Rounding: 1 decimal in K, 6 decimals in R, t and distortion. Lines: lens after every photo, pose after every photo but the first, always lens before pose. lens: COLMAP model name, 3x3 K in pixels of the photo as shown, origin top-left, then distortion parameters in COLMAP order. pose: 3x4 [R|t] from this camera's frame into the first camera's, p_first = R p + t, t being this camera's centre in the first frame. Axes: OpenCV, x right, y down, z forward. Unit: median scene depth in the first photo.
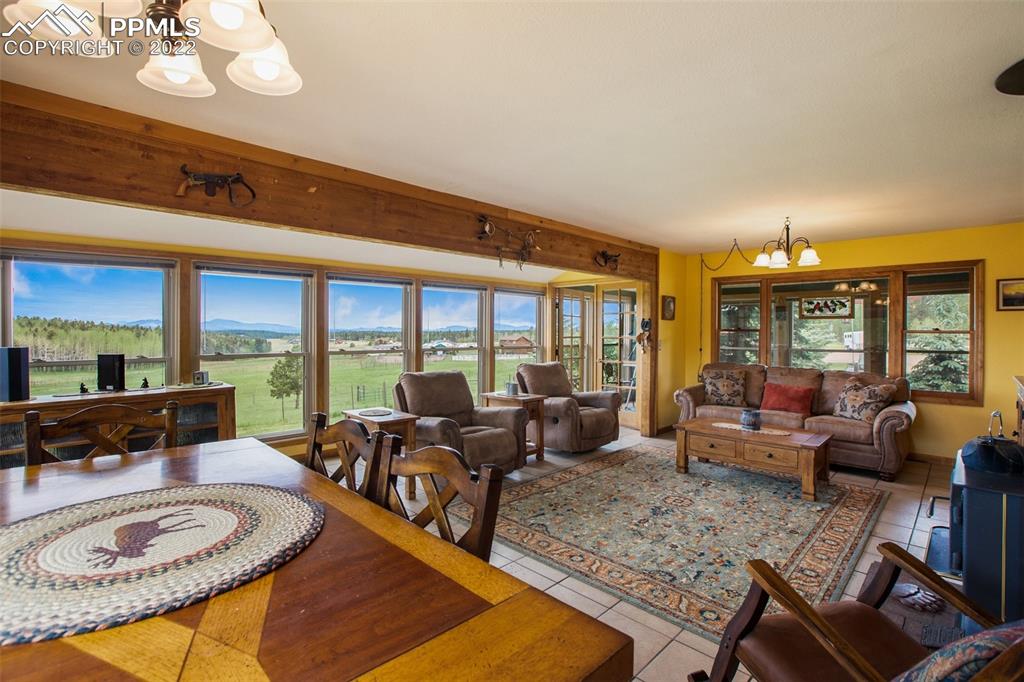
lens RADIAL K [[467.6, 0, 507.4], [0, 467.6, 335.5], [0, 0, 1]] dist [-0.029604, 0.000464]
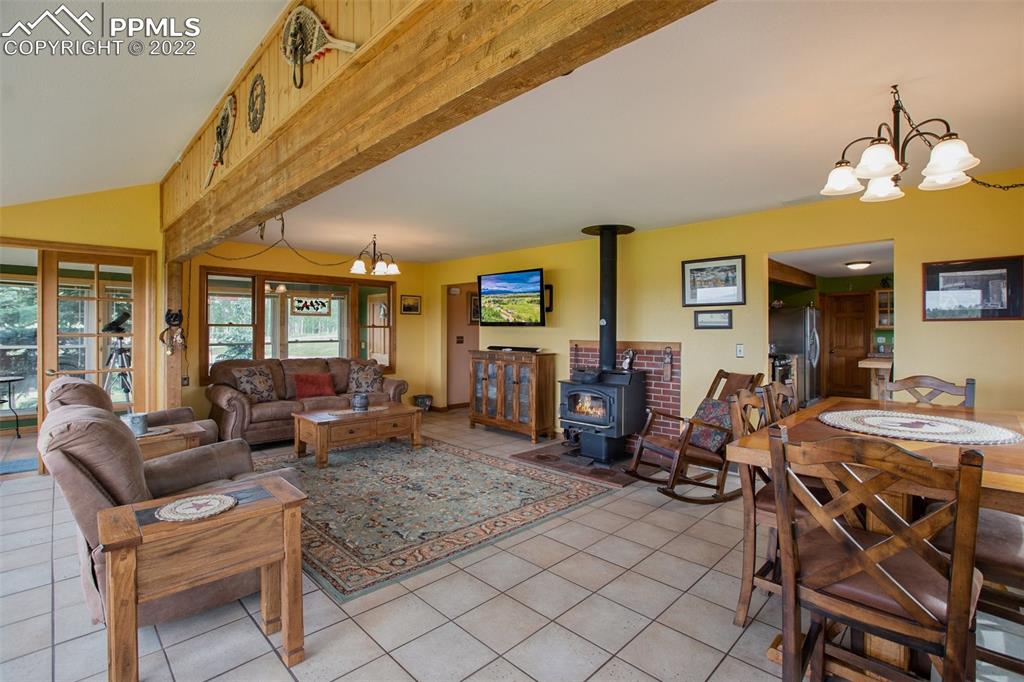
lens RADIAL K [[467.6, 0, 507.1], [0, 467.6, 334.8], [0, 0, 1]] dist [-0.029604, 0.000464]
pose [[0.021129, -0.012887, 0.999694, -0.708792], [0.004611, 0.999908, 0.012792, -0.000812], [-0.999766, 0.004339, 0.021186, 0.683700]]
